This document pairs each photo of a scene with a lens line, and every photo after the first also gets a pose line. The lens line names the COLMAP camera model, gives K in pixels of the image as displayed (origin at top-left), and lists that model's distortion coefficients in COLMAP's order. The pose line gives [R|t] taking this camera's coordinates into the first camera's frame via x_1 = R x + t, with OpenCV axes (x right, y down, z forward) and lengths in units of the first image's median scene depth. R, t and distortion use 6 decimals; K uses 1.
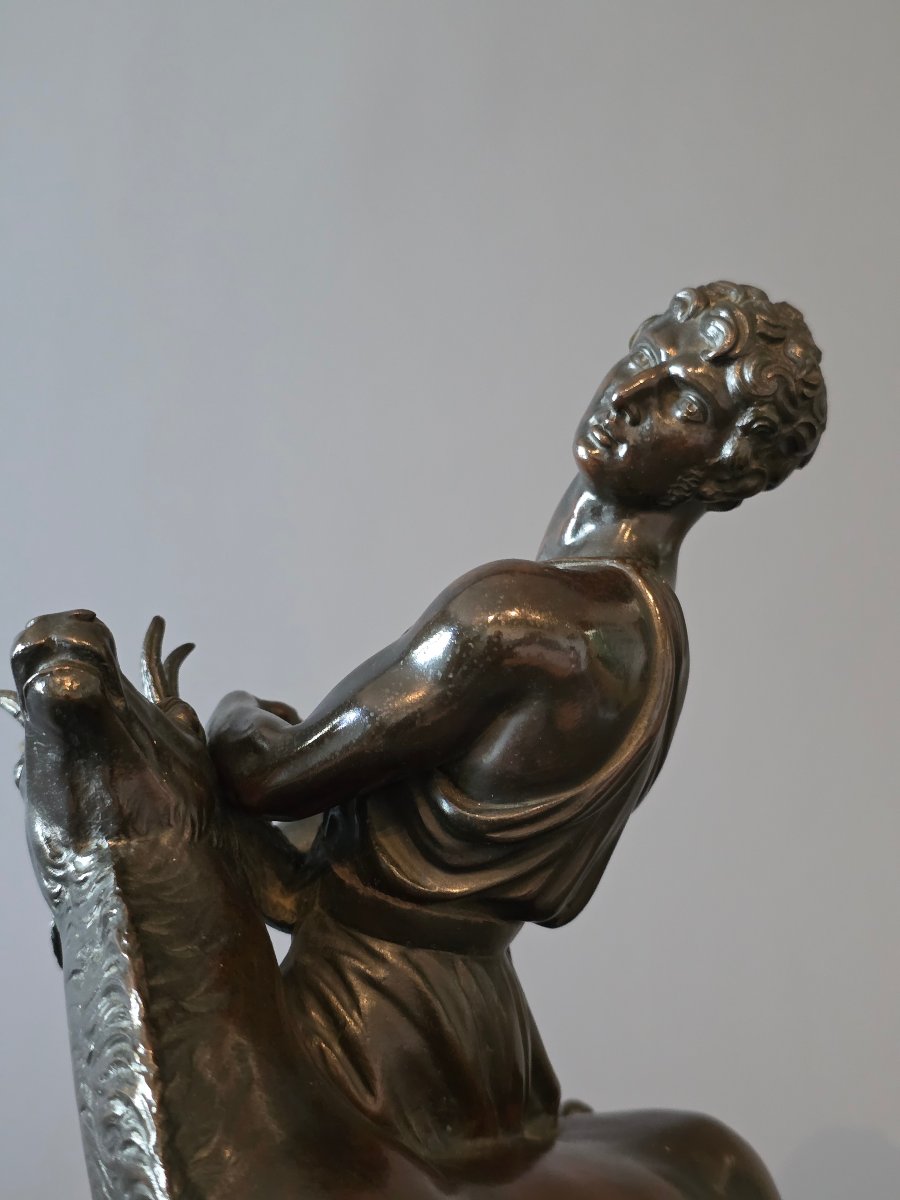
lens RADIAL K [[1578.7, 0, 450.0], [0, 1578.7, 600.0], [0, 0, 1]] dist [0.088847, -0.020663]
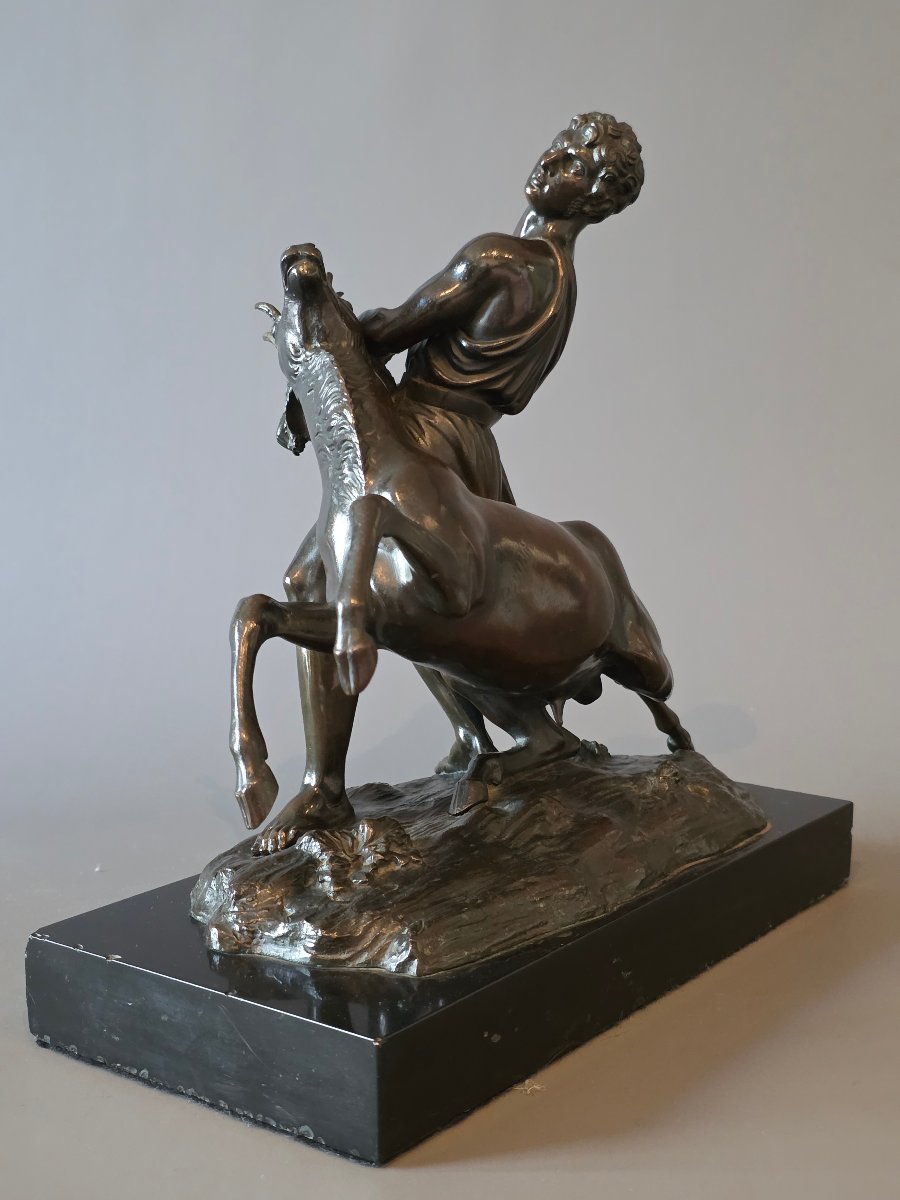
lens RADIAL K [[1578.7, 0, 450.0], [0, 1578.7, 600.0], [0, 0, 1]] dist [0.088847, -0.020663]
pose [[0.999801, 0.010304, -0.017065, 0.019150], [-0.010075, 0.999859, 0.013469, 0.447860], [0.017202, -0.013294, 0.999764, -1.210021]]
